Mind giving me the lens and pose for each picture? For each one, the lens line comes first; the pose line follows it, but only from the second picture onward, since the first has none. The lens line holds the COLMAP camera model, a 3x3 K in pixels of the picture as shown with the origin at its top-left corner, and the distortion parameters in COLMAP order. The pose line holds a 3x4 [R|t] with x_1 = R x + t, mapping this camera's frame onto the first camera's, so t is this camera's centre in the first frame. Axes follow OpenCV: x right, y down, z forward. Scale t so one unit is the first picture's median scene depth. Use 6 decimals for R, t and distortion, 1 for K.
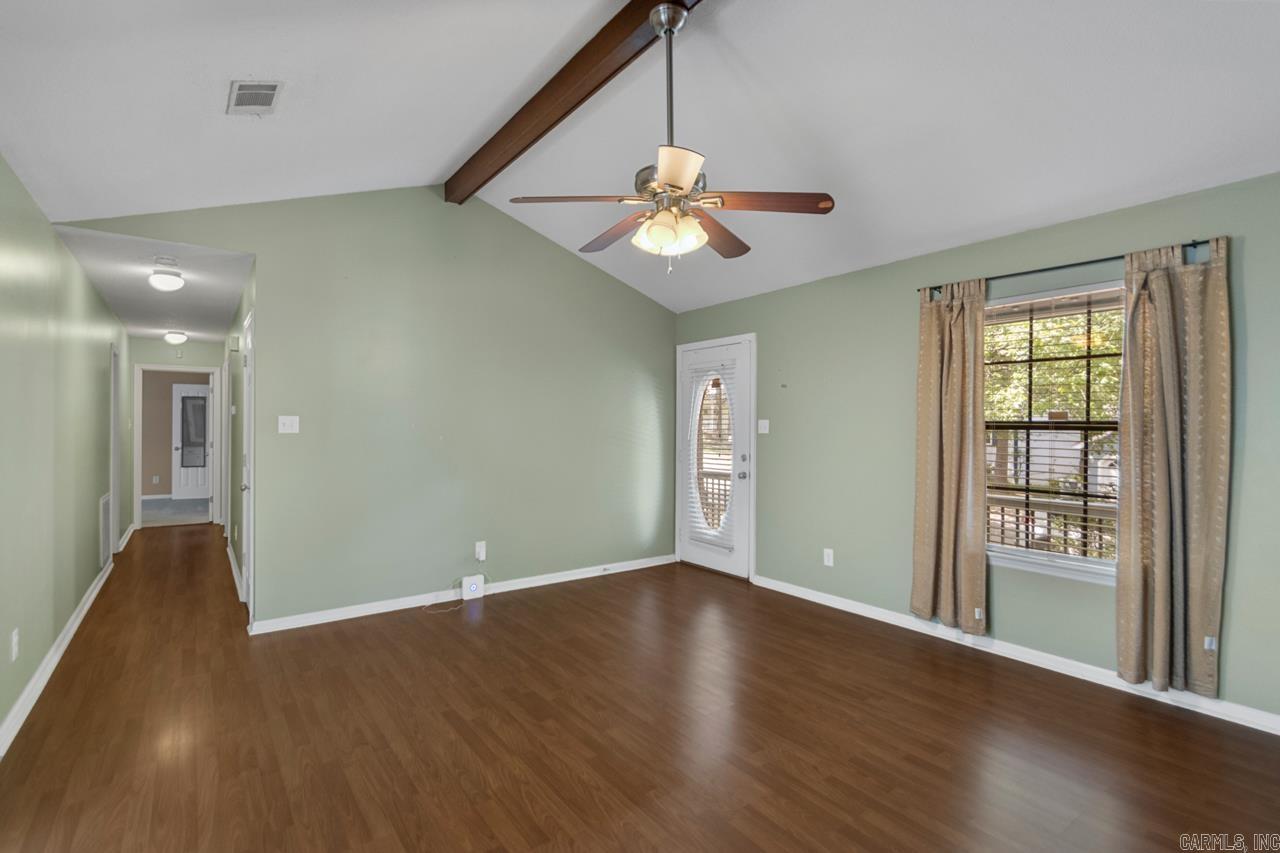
lens RADIAL K [[600.6, 0, 645.9], [0, 600.6, 426.3], [0, 0, 1]] dist [0.005009, -0.000365]
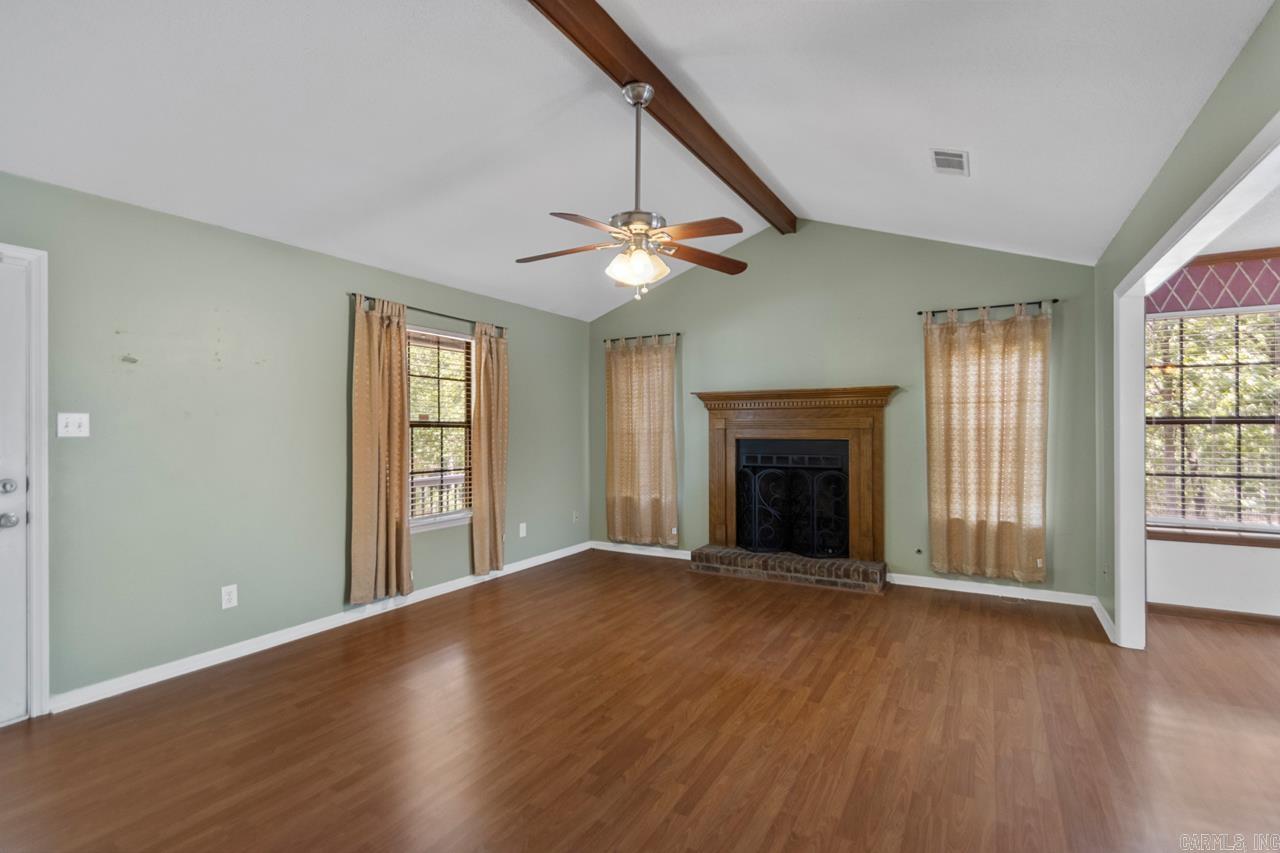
lens RADIAL K [[600.6, 0, 645.0], [0, 600.6, 426.9], [0, 0, 1]] dist [0.005009, -0.000365]
pose [[-0.402128, -0.001639, 0.915582, -0.961577], [0.000952, 0.999997, 0.002208, 0.002751], [-0.915583, 0.001759, -0.402125, 1.304901]]
